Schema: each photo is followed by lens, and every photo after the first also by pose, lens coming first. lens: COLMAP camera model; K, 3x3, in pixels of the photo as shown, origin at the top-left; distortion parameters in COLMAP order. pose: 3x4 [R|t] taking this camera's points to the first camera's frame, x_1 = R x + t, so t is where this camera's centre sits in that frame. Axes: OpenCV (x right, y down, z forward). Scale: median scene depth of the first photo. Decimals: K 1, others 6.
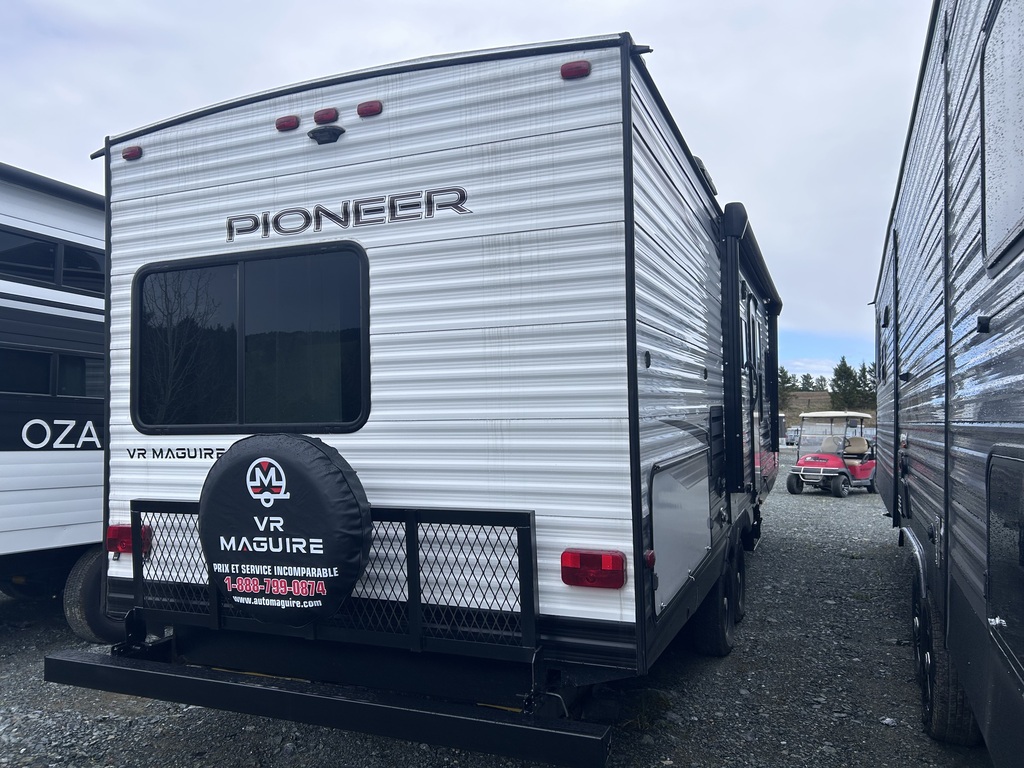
lens RADIAL K [[769.6, 0, 510.6], [0, 769.6, 381.7], [0, 0, 1]] dist [0.069532, -0.075856]
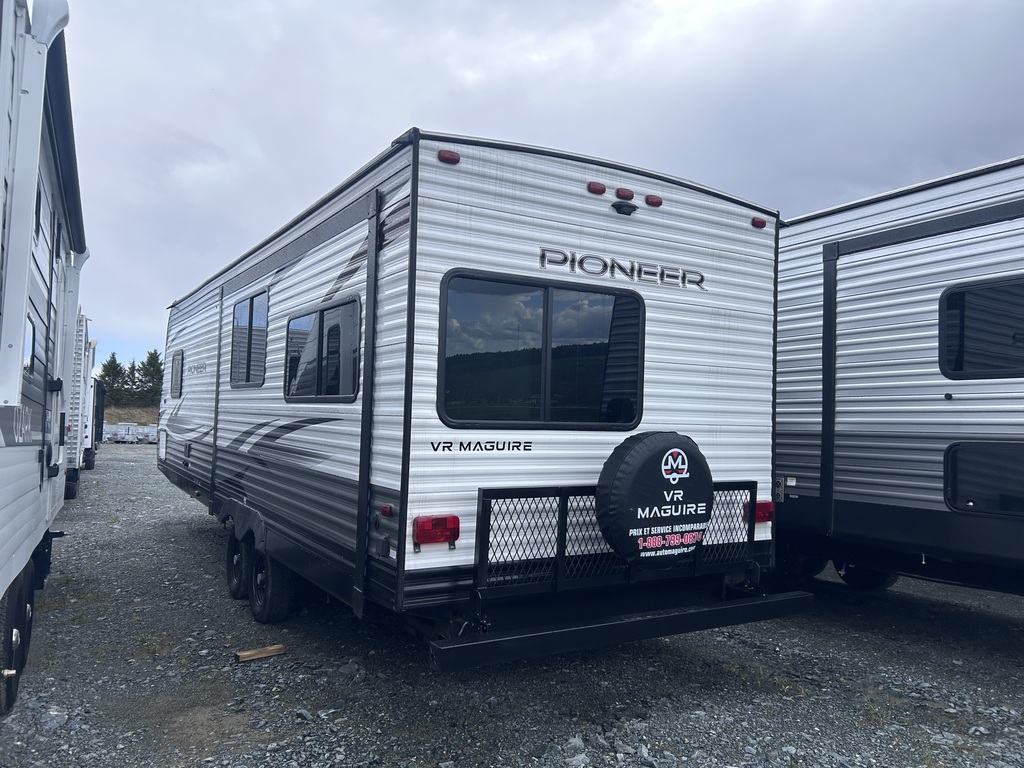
lens RADIAL K [[769.6, 0, 511.0], [0, 769.6, 380.5], [0, 0, 1]] dist [0.069532, -0.075856]
pose [[0.600335, 0.066331, 0.796993, -1.578973], [-0.066603, 0.997239, -0.032827, 0.039496], [-0.796971, -0.033375, 0.603095, 0.387118]]
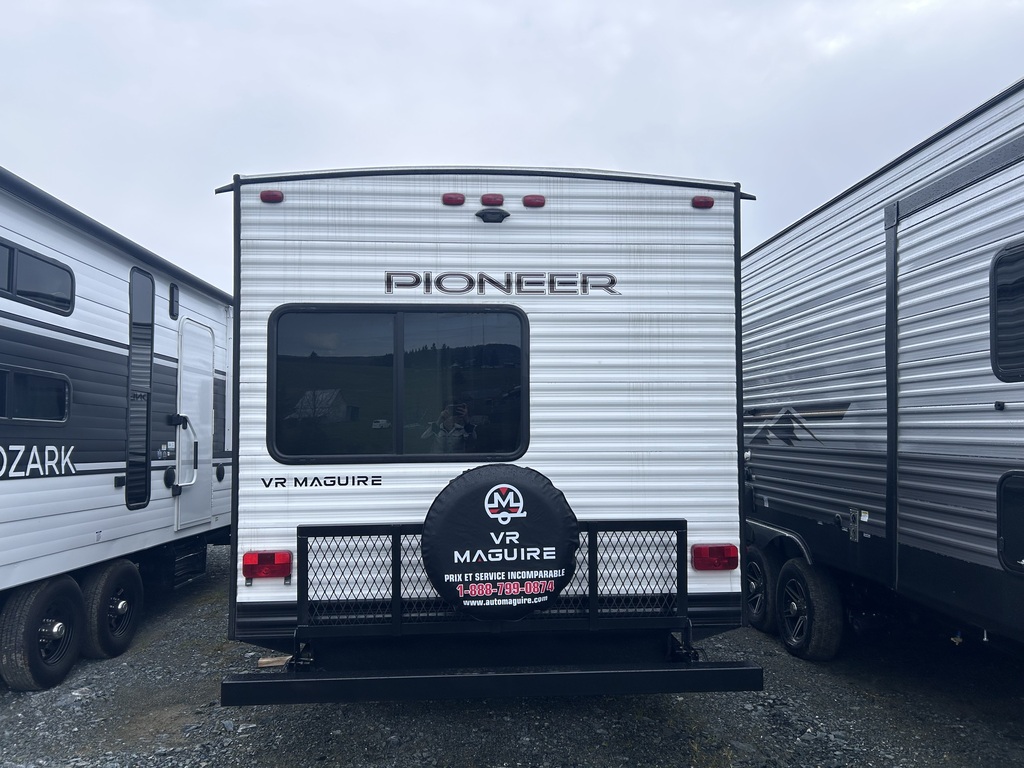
lens RADIAL K [[769.6, 0, 505.8], [0, 769.6, 386.4], [0, 0, 1]] dist [0.069532, -0.075856]
pose [[0.898425, 0.027671, 0.438253, -0.835367], [-0.026304, 0.999612, -0.009192, -0.046102], [-0.438338, -0.003270, 0.898804, -0.103793]]
